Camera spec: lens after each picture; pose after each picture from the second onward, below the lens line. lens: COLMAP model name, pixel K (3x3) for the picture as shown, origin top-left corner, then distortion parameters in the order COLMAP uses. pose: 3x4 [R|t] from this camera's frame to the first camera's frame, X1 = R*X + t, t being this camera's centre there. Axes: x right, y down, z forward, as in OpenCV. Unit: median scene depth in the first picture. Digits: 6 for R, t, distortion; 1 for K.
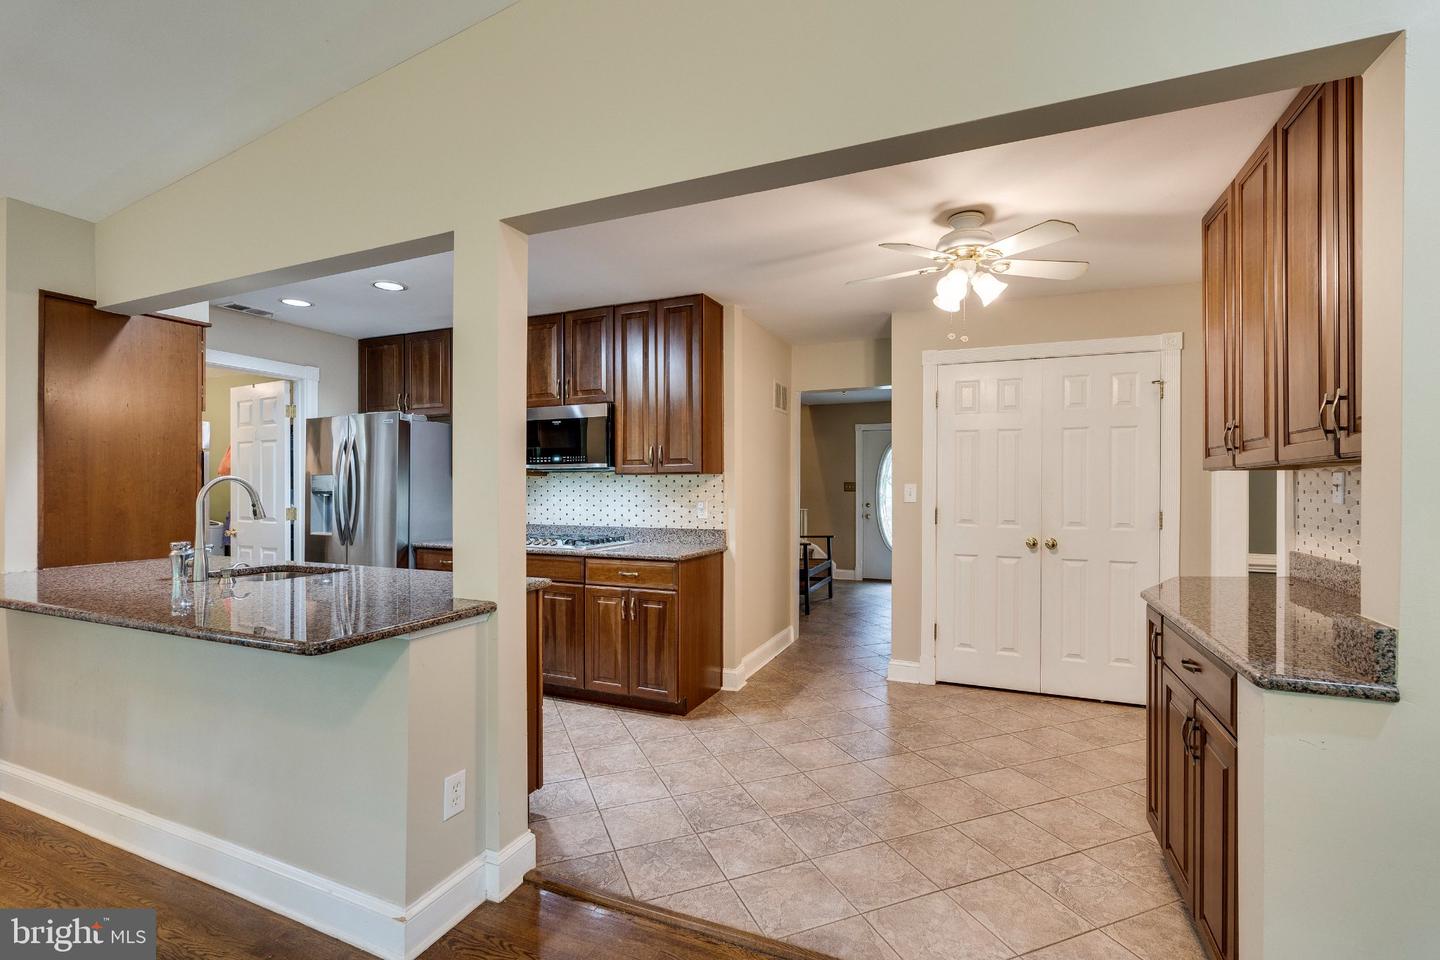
lens RADIAL K [[647.0, 0, 717.0], [0, 647.0, 485.6], [0, 0, 1]] dist [0.001026, 0.000057]
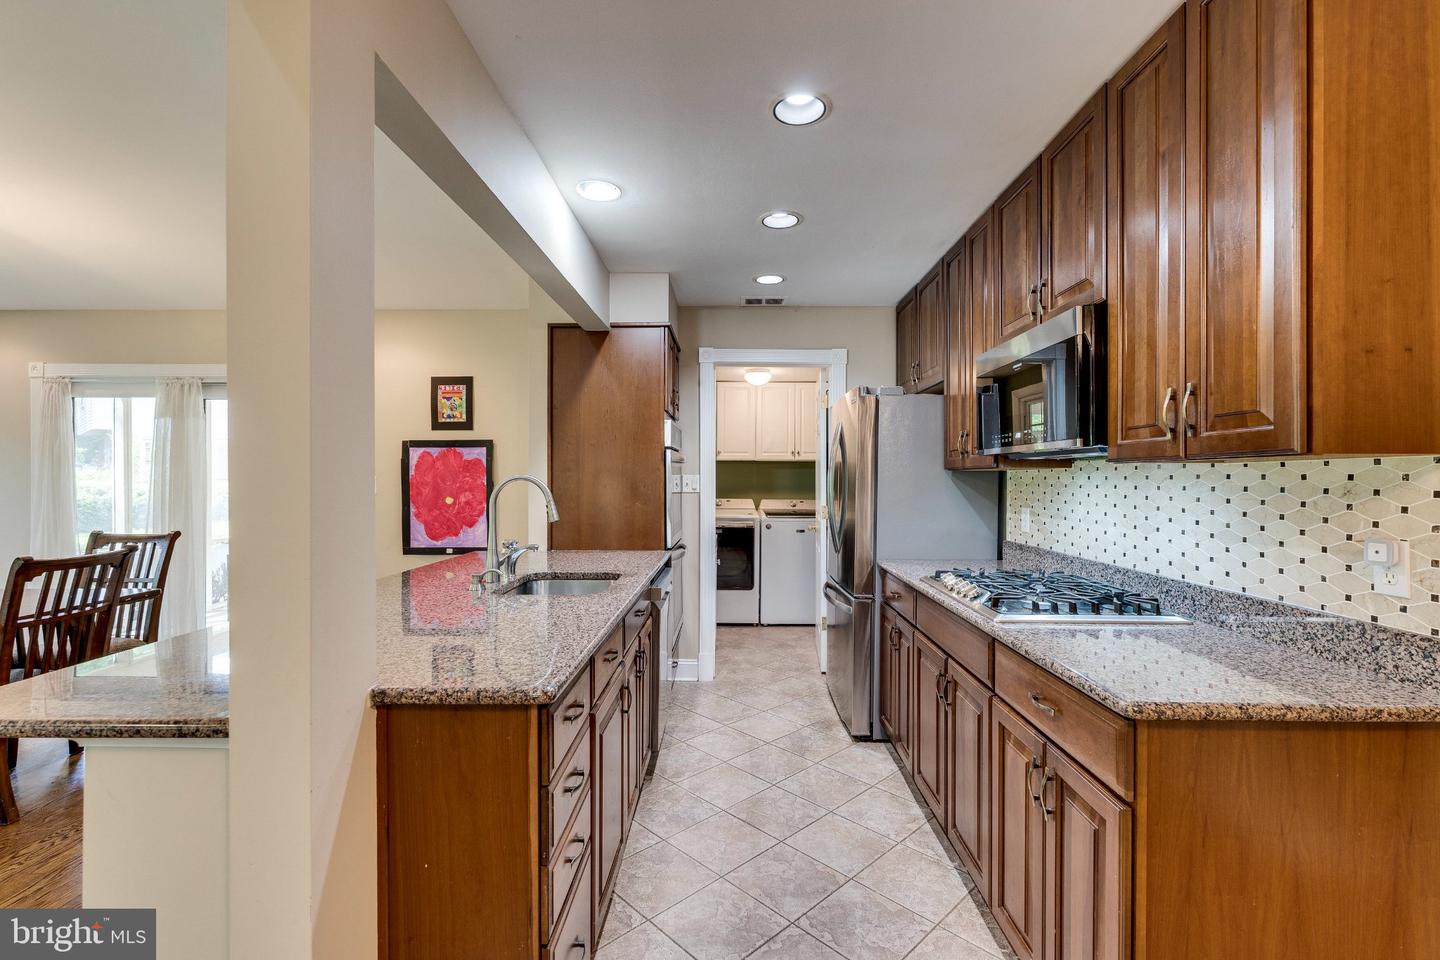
lens RADIAL K [[647.0, 0, 720.4], [0, 647.0, 481.5], [0, 0, 1]] dist [0.001026, 0.000057]
pose [[0.366735, 0.006173, -0.930305, 0.151574], [0.002082, 0.999970, 0.007456, -0.007740], [0.930323, -0.004671, 0.366712, 0.576751]]
